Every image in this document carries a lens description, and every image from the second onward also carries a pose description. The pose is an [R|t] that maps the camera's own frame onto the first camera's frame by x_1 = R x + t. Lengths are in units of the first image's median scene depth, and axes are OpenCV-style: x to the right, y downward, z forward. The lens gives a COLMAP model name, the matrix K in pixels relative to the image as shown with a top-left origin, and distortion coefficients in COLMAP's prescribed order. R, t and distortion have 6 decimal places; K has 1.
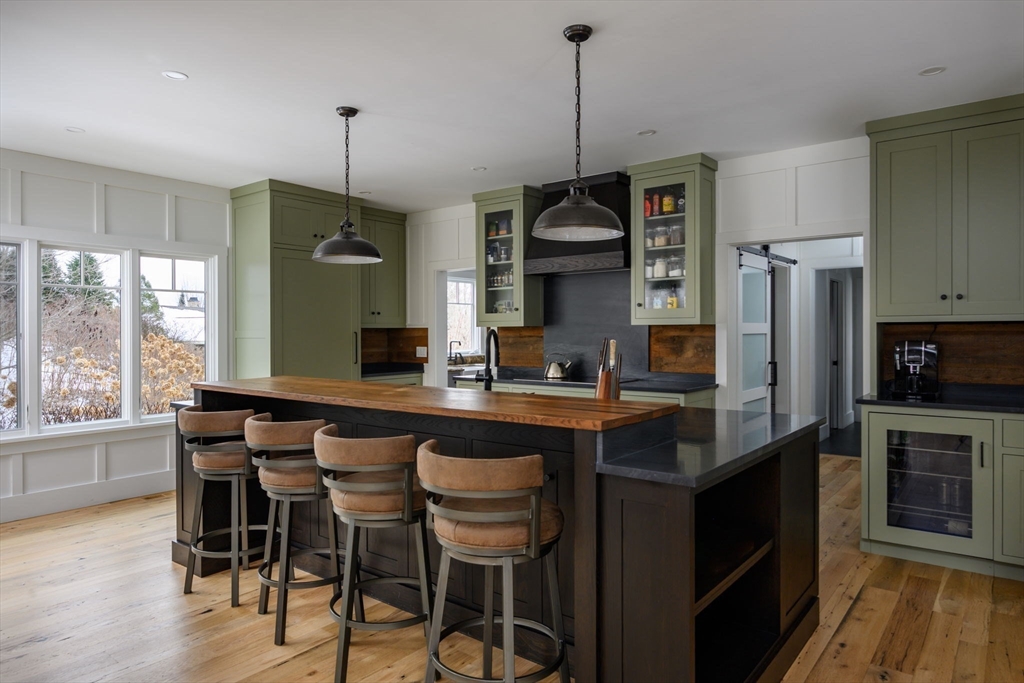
lens RADIAL K [[631.4, 0, 514.5], [0, 631.4, 335.7], [0, 0, 1]] dist [-0.005149, -0.002570]
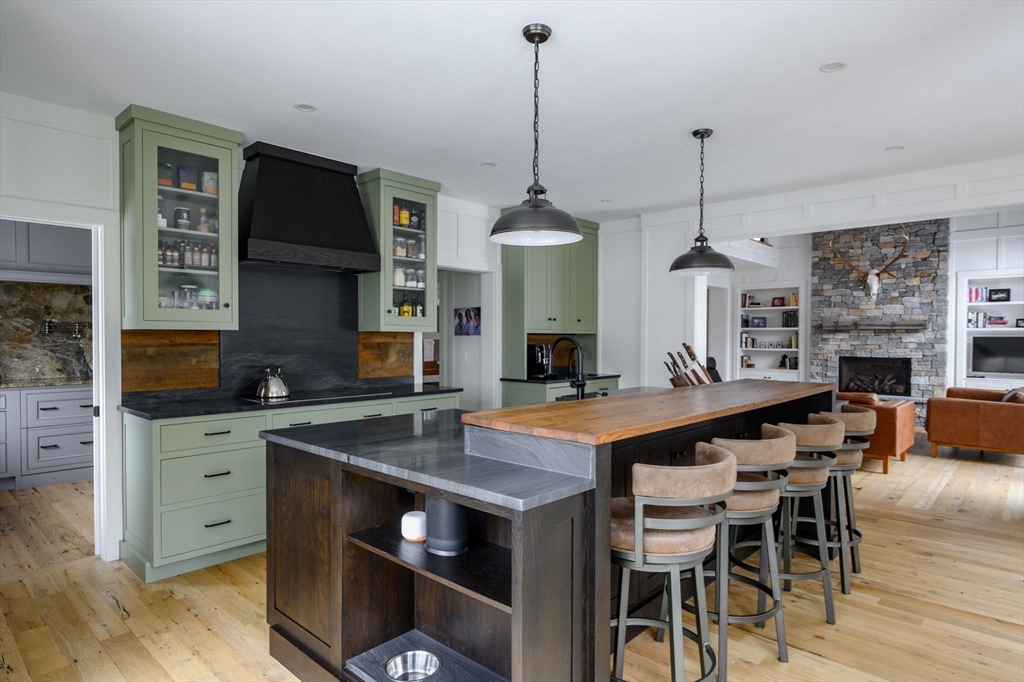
lens RADIAL K [[582.4, 0, 513.3], [0, 582.4, 346.1], [0, 0, 1]] dist [0.006723, 0.000451]
pose [[0.073413, -0.010661, 0.997245, -0.699299], [0.003344, 0.999940, 0.010444, -0.002770], [-0.997296, 0.002568, 0.073444, 0.727624]]
